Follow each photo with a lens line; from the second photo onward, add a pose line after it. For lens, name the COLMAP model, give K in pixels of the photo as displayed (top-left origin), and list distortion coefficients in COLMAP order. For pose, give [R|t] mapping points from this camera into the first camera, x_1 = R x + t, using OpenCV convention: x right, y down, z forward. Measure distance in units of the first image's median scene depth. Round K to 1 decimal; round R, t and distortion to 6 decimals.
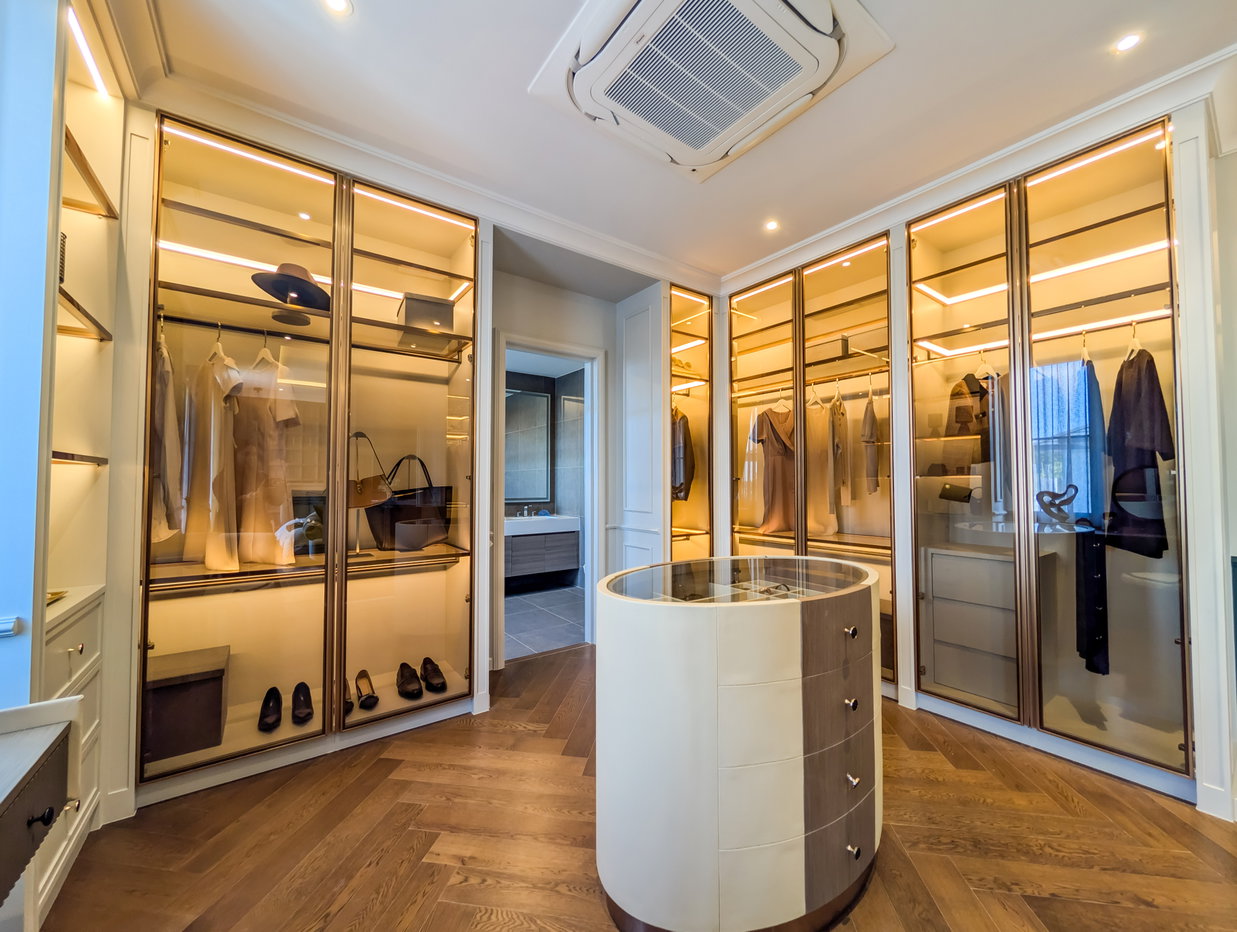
lens RADIAL K [[474.8, 0, 618.5], [0, 474.8, 466.0], [0, 0, 1]] dist [0.009673, -0.000047]
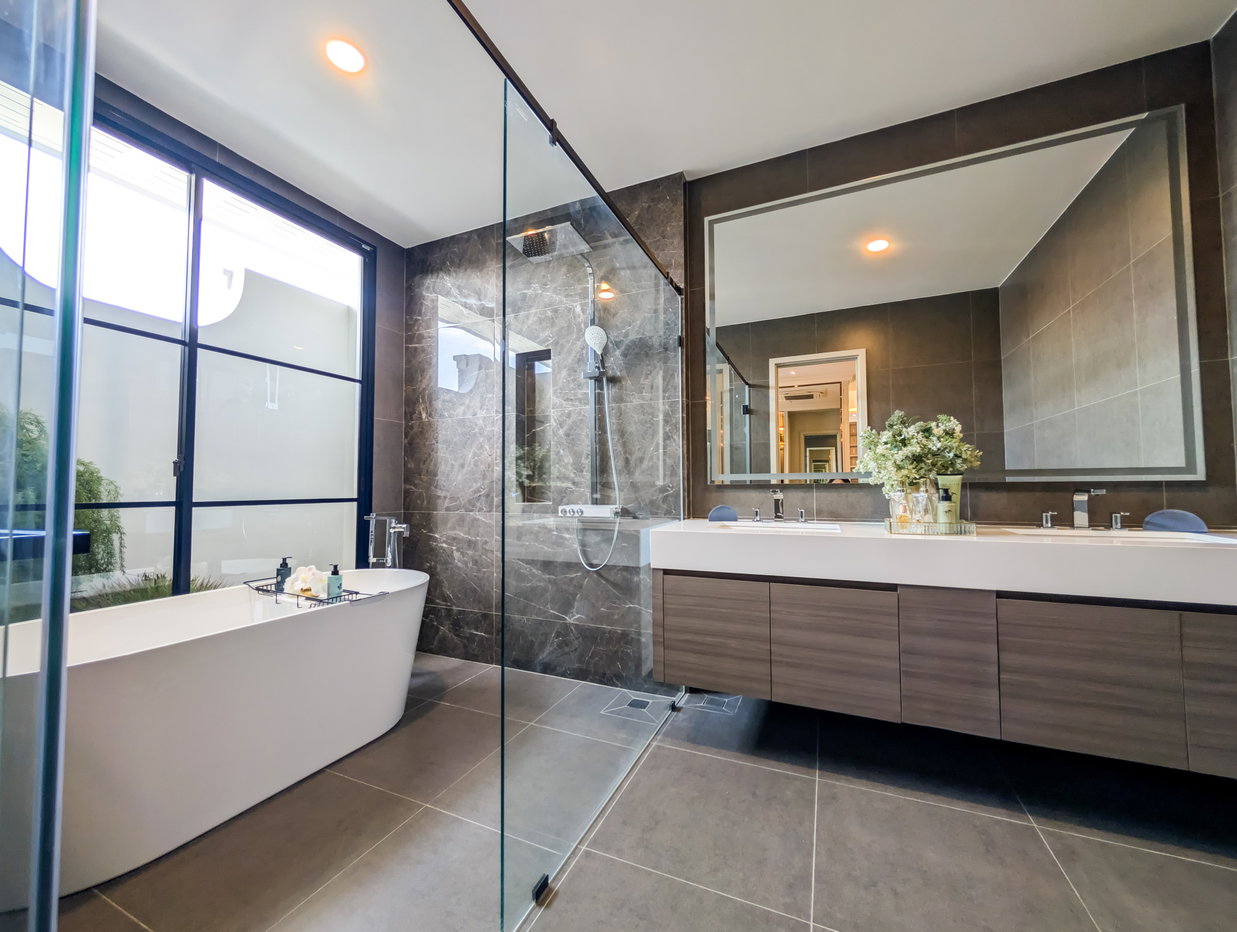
lens RADIAL K [[474.8, 0, 618.5], [0, 474.8, 466.0], [0, 0, 1]] dist [0.009673, -0.000047]
pose [[0.500521, -0.042608, -0.864675, -0.079231], [0.034672, 0.998973, -0.029155, 0.065428], [0.865030, -0.015387, 0.501484, 0.598824]]
